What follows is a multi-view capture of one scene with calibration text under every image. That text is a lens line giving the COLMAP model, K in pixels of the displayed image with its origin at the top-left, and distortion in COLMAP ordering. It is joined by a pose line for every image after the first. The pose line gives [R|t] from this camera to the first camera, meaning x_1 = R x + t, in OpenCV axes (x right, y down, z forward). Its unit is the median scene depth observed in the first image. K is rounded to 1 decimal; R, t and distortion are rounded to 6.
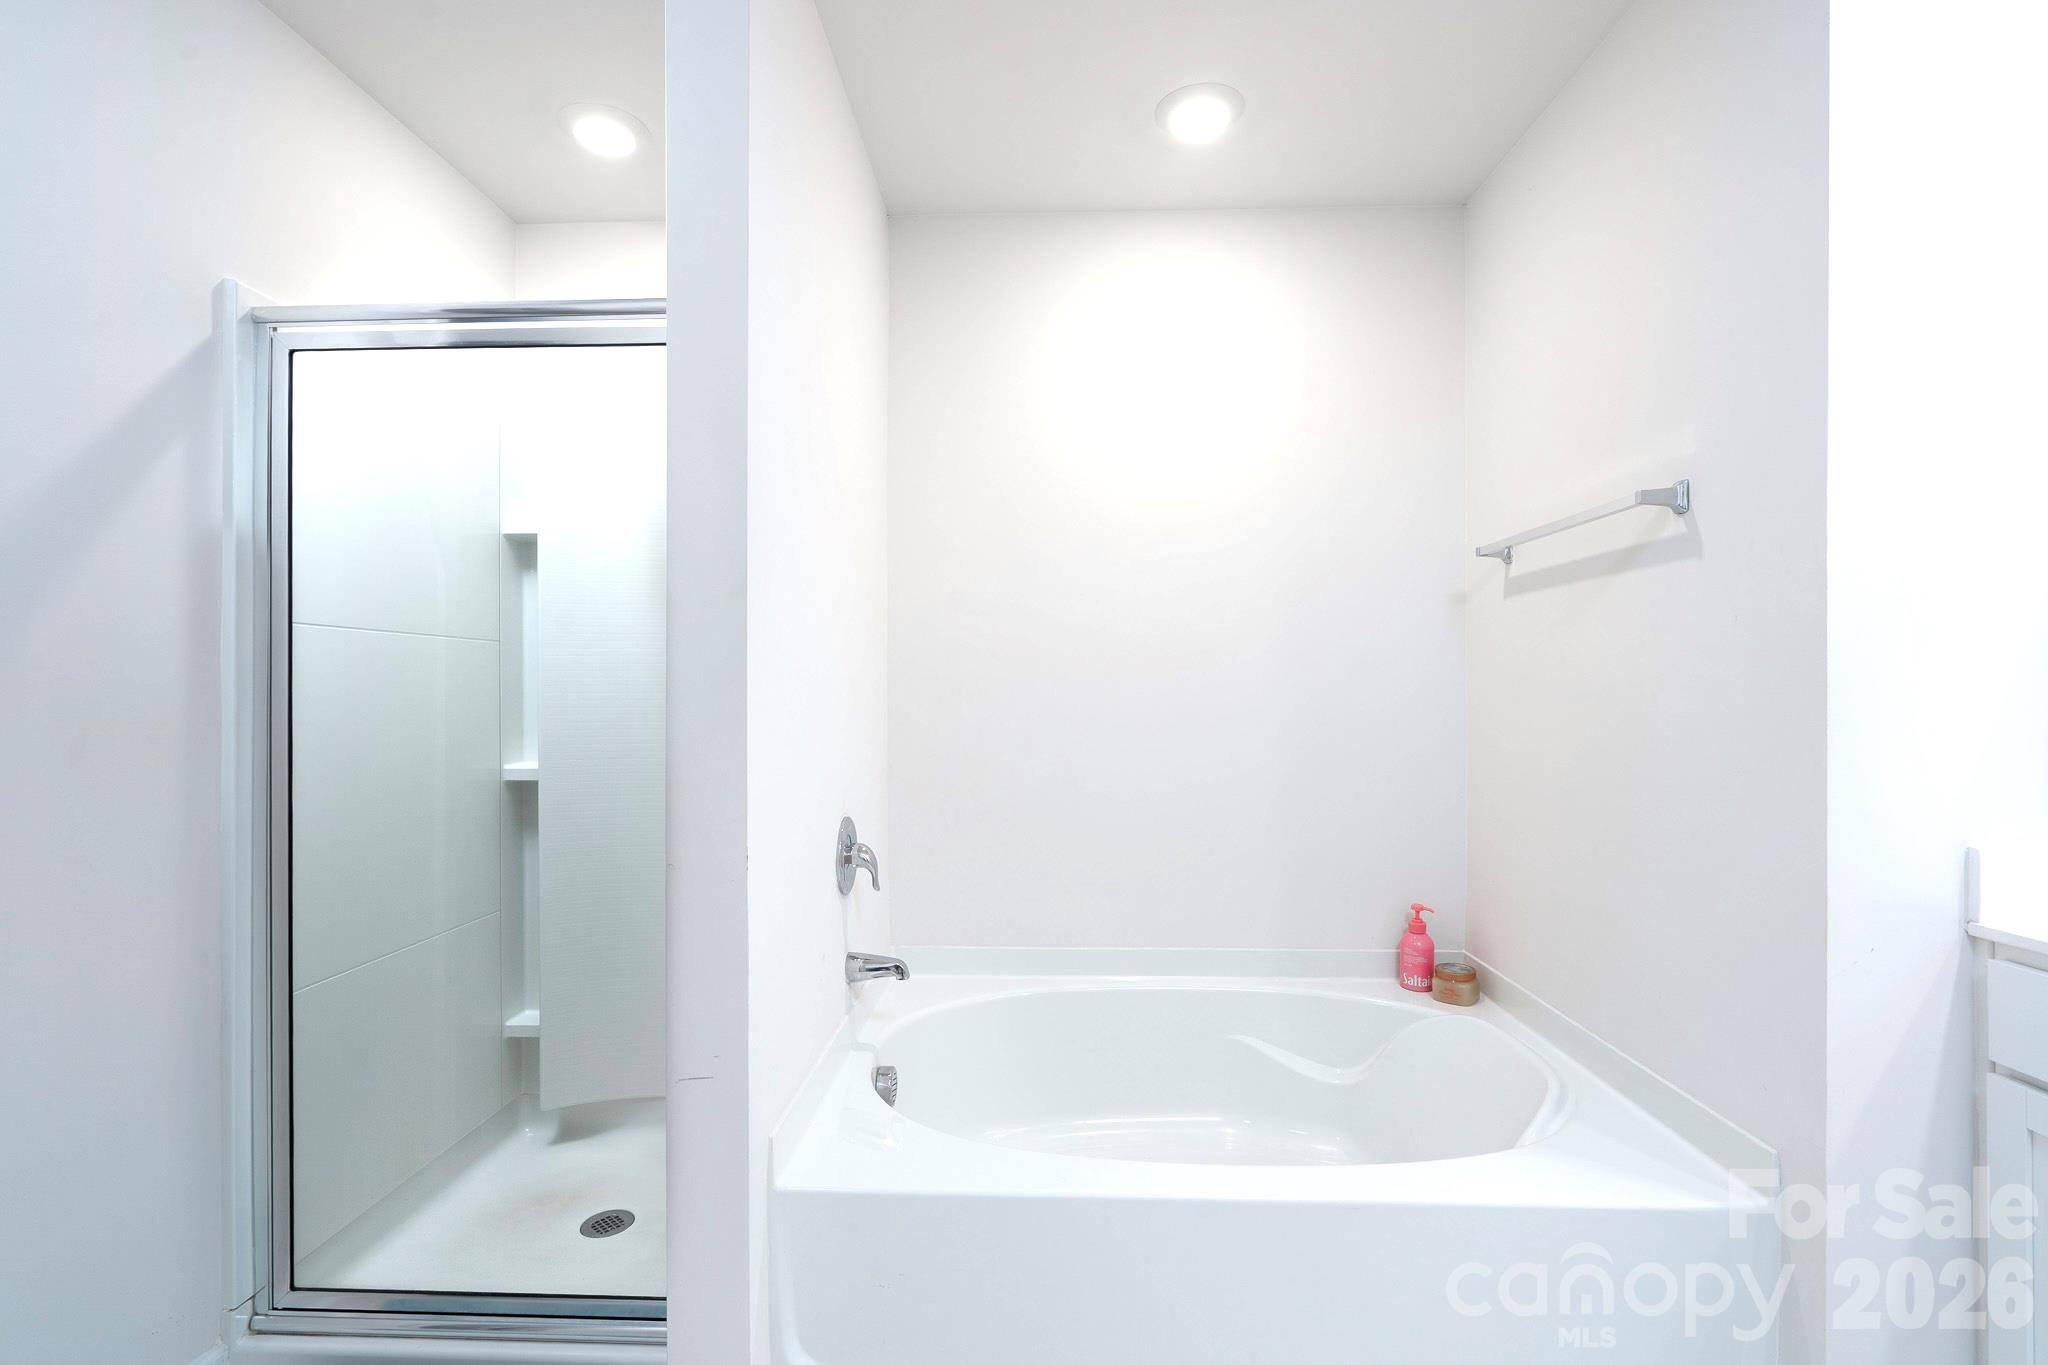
lens RADIAL K [[939.7, 0, 1025.5], [0, 939.7, 690.8], [0, 0, 1]] dist [-0.000572, 0.000365]
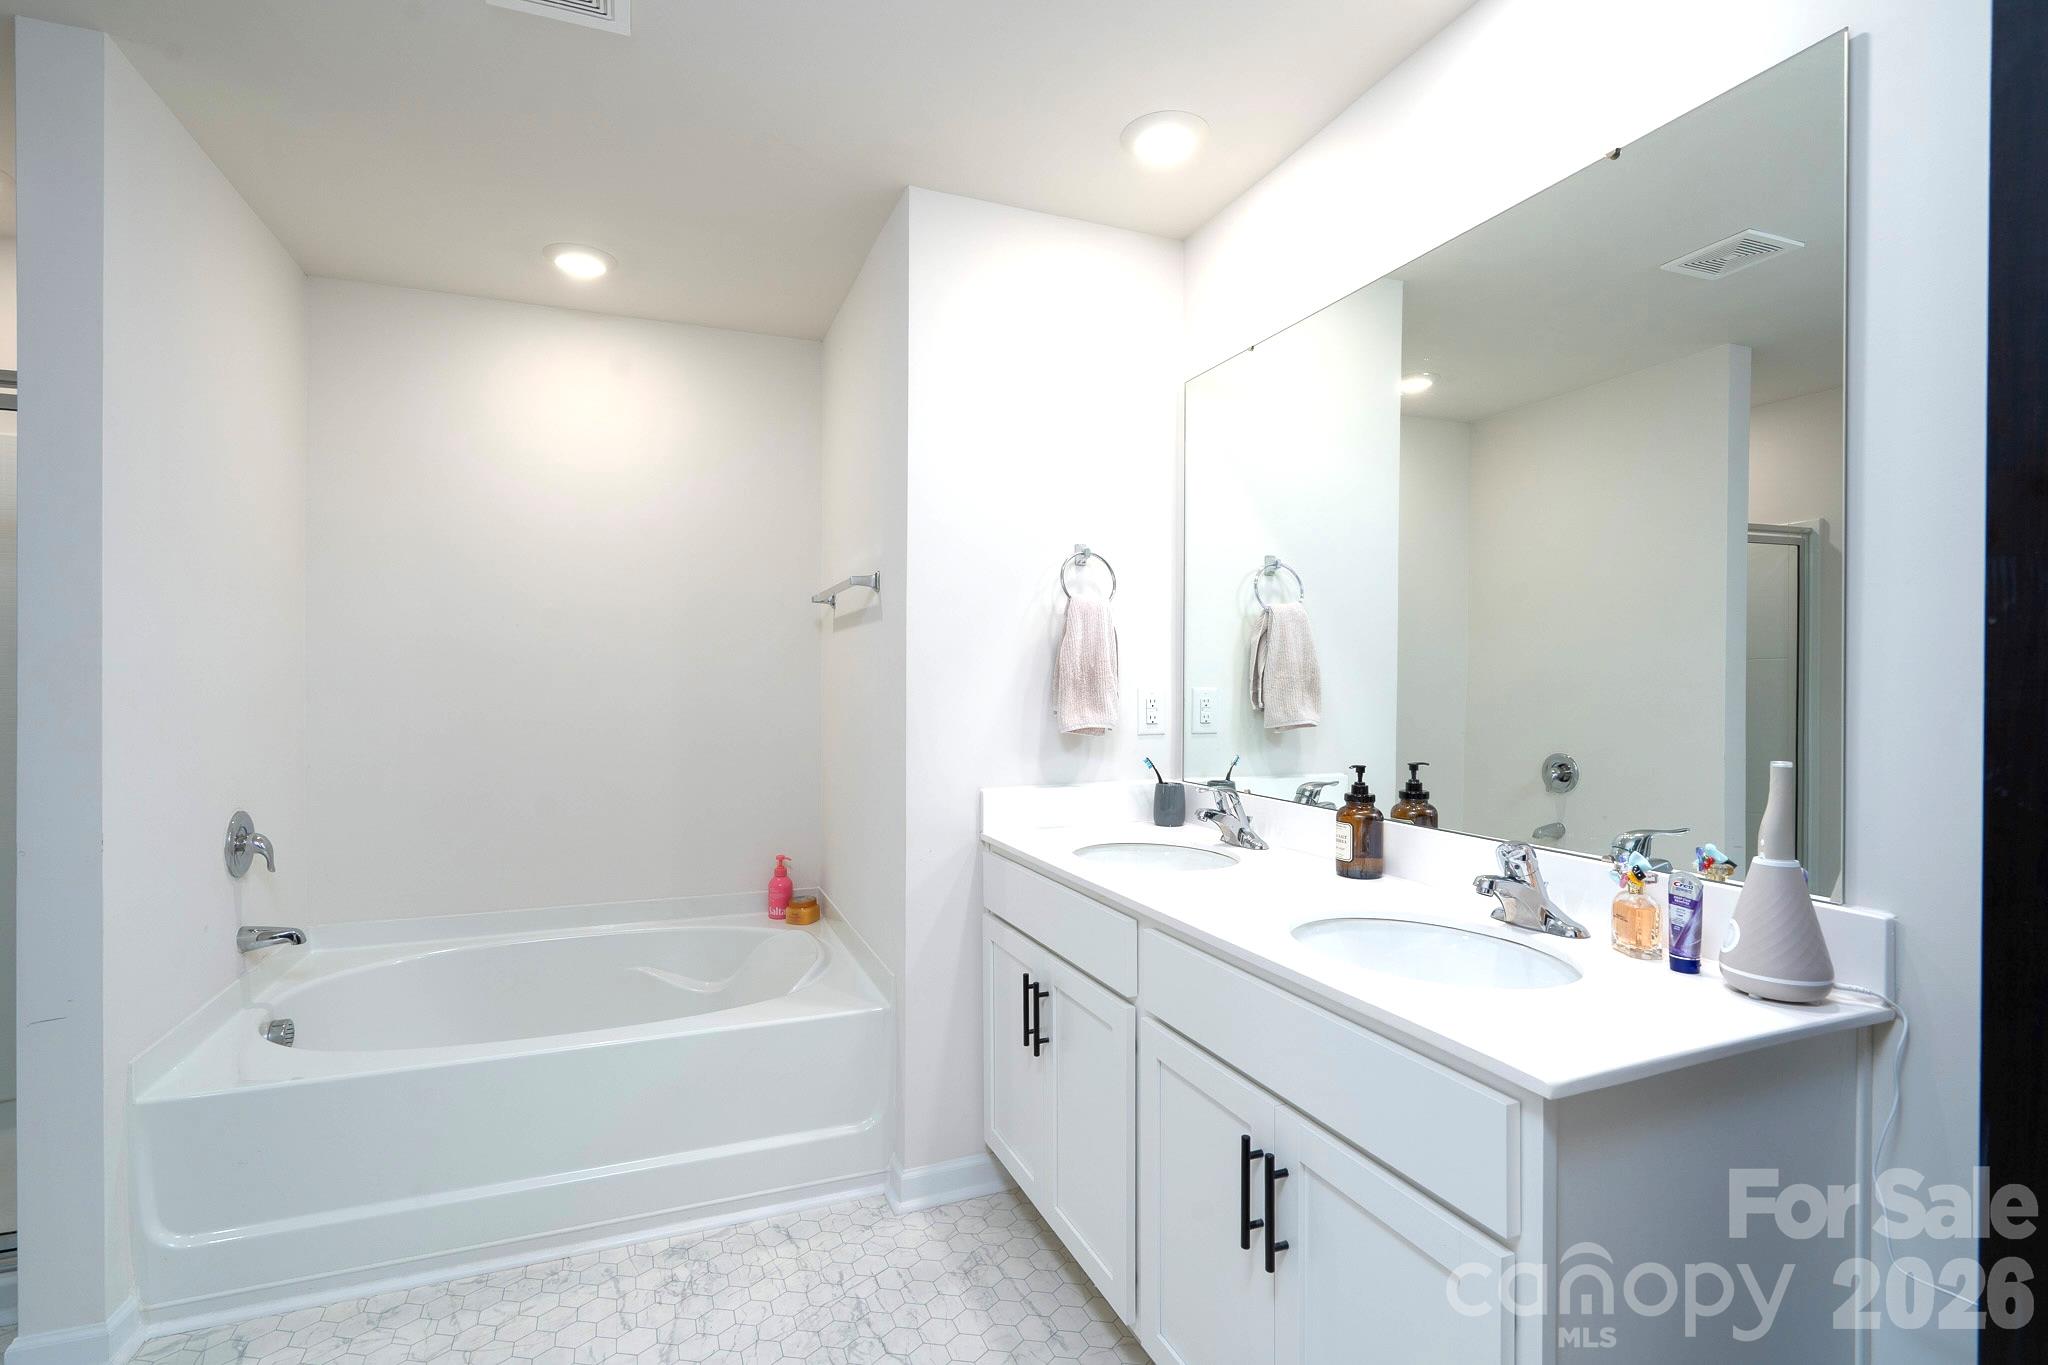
lens RADIAL K [[939.7, 0, 1015.2], [0, 939.7, 678.9], [0, 0, 1]] dist [-0.000572, 0.000365]
pose [[0.918571, 0.002024, 0.395251, 0.228907], [-0.002408, 0.999997, 0.000475, -0.033468], [-0.395249, -0.001388, 0.918573, -0.448926]]
